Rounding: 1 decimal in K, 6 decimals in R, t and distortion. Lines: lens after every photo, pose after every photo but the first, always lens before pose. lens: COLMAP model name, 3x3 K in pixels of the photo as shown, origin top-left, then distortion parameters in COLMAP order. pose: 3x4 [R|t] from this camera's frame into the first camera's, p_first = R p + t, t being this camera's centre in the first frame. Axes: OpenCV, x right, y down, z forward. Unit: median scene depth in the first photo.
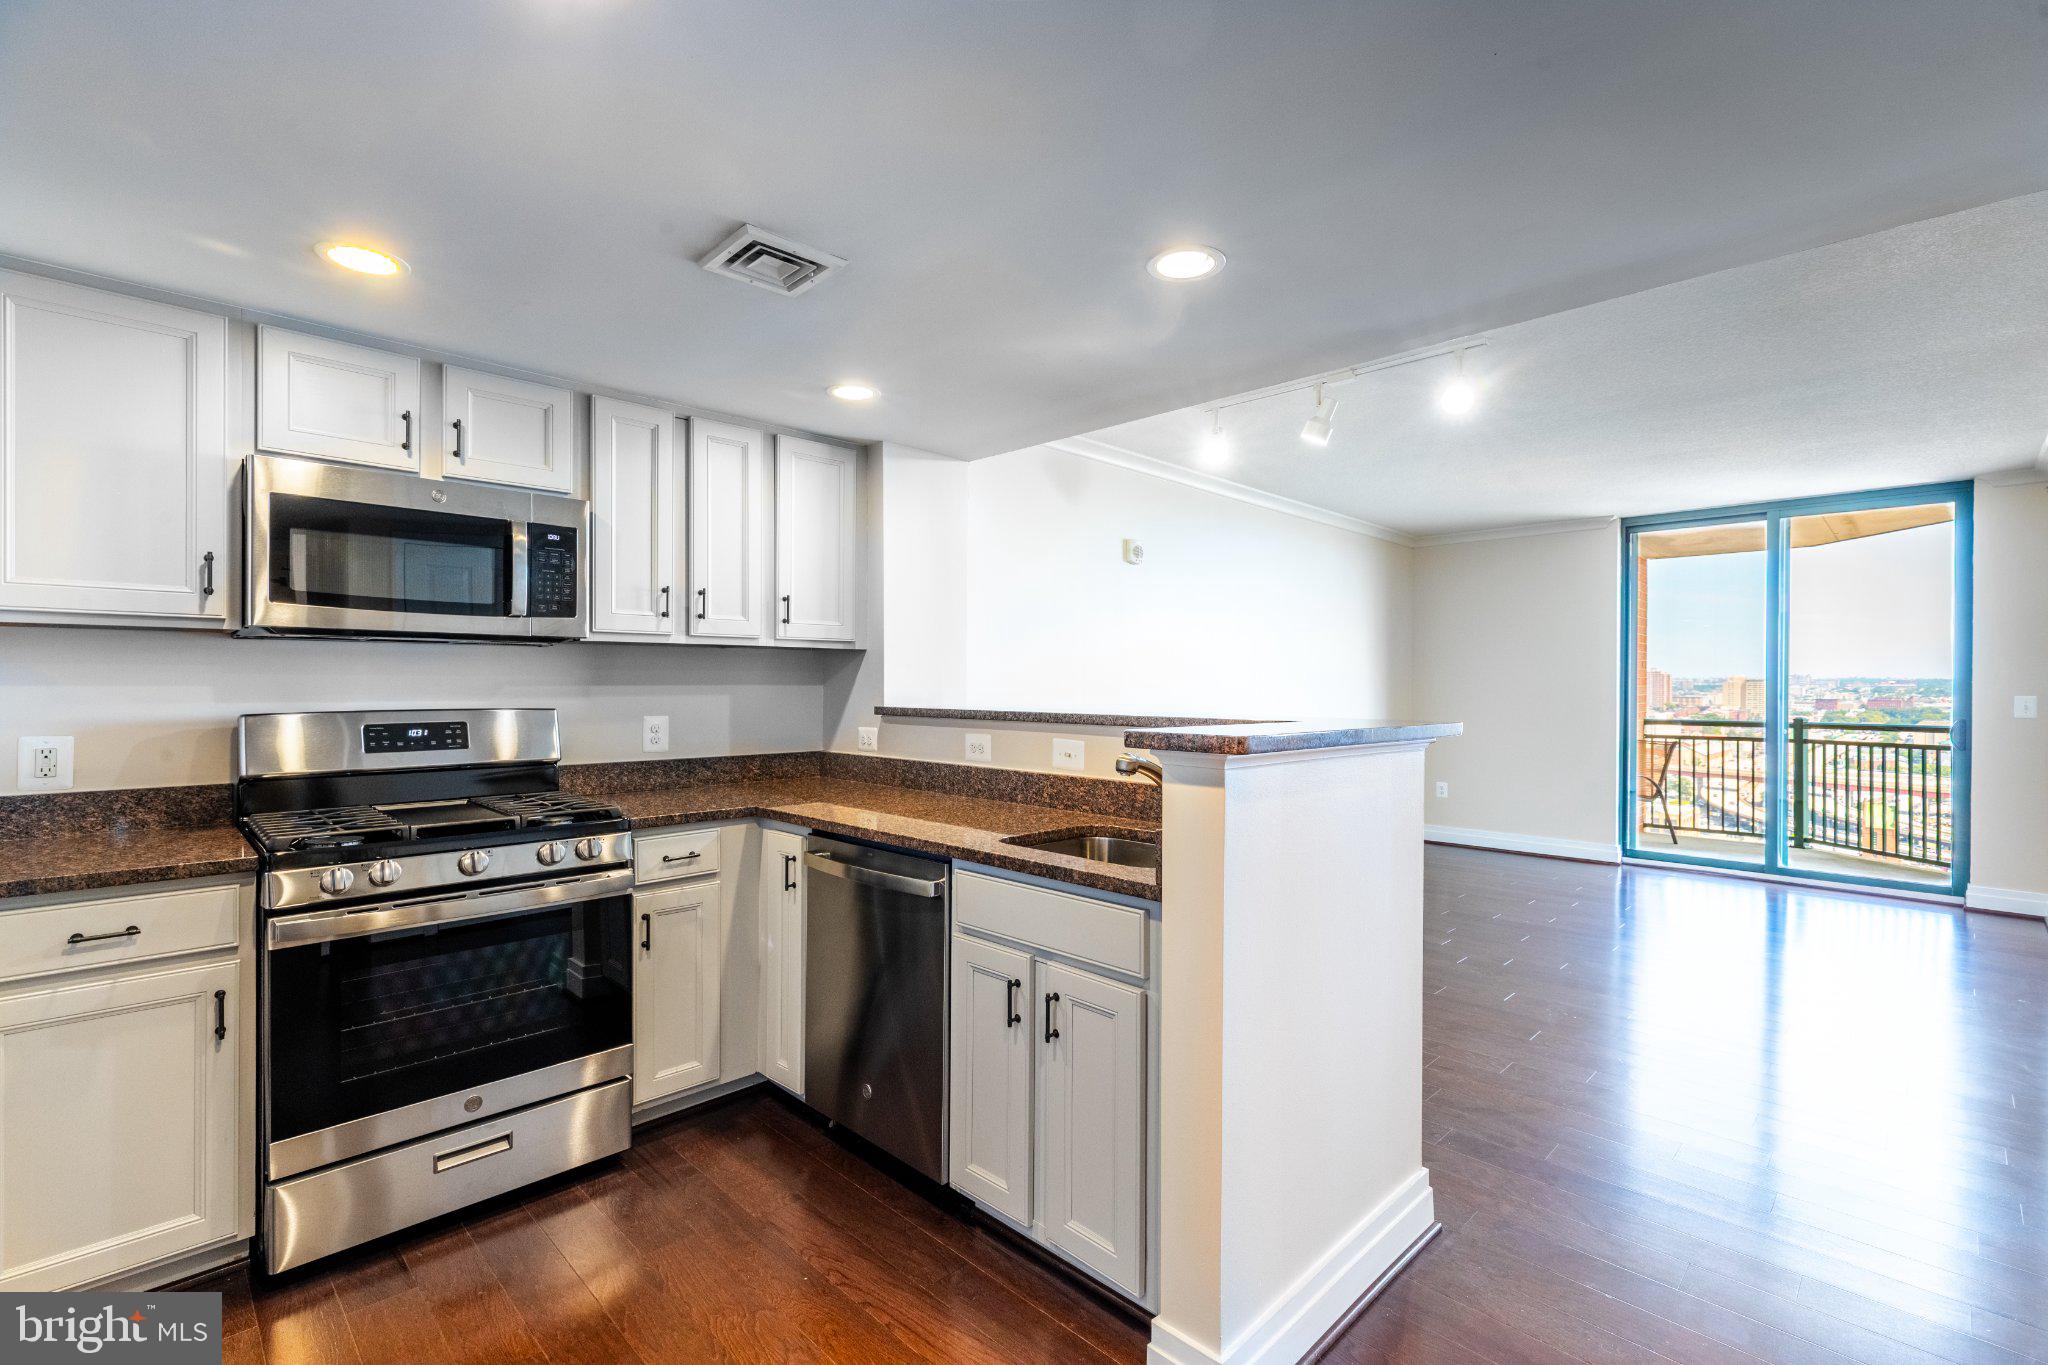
lens RADIAL K [[920.2, 0, 1020.8], [0, 920.2, 685.4], [0, 0, 1]] dist [0.005831, 0.000050]
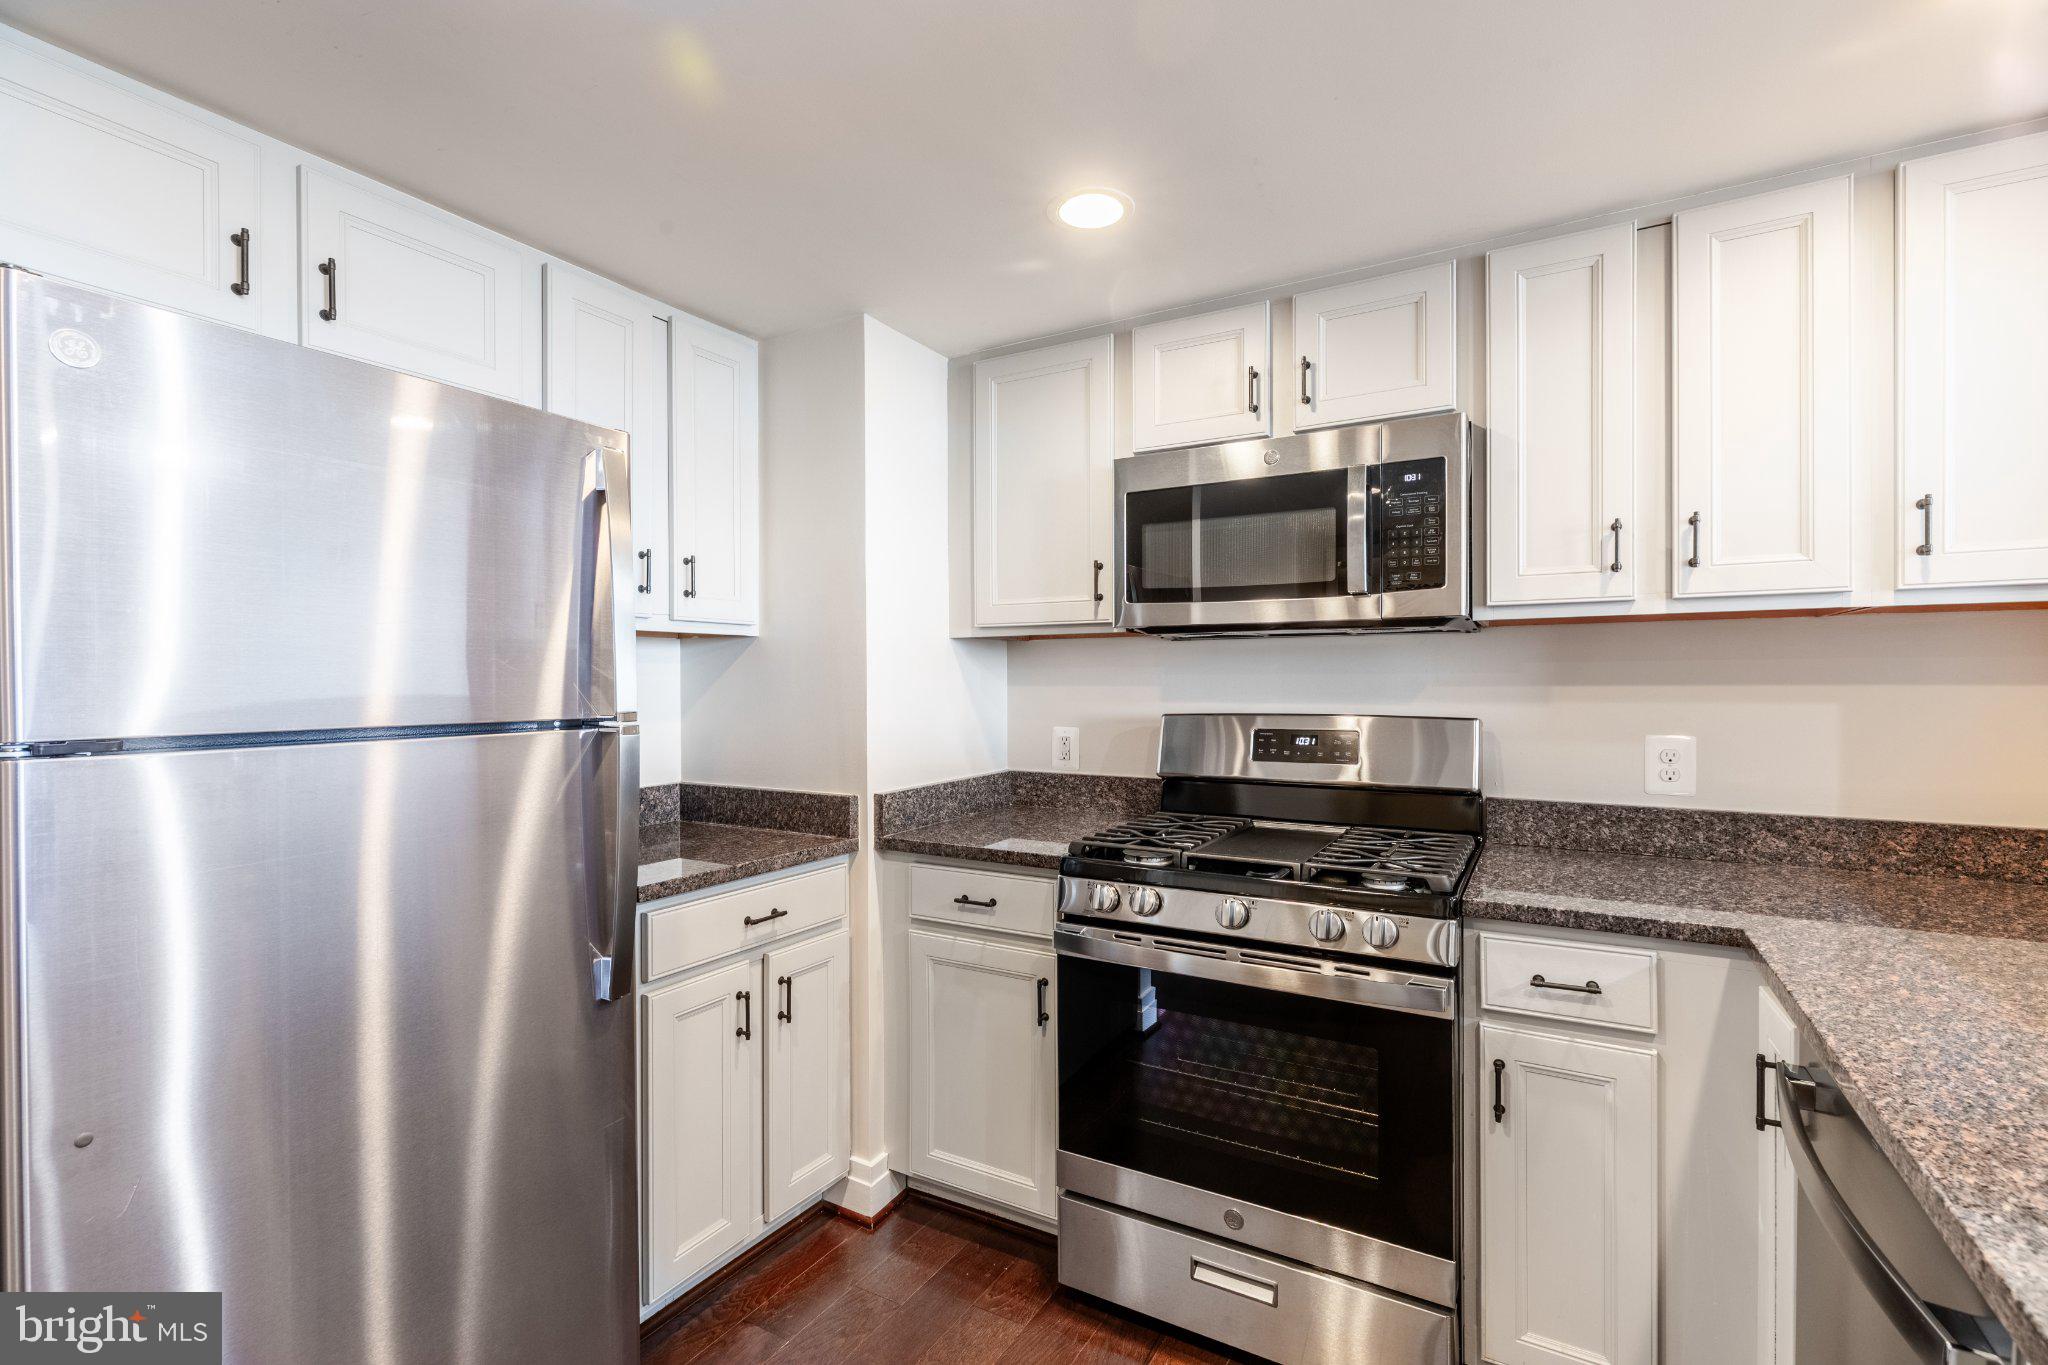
lens RADIAL K [[920.2, 0, 1029.0], [0, 920.2, 685.7], [0, 0, 1]] dist [0.005831, 0.000050]
pose [[0.267765, 0.002089, -0.963482, 0.099680], [0.001596, 0.999995, 0.002612, -0.002647], [0.963483, -0.002237, 0.267761, 0.537685]]
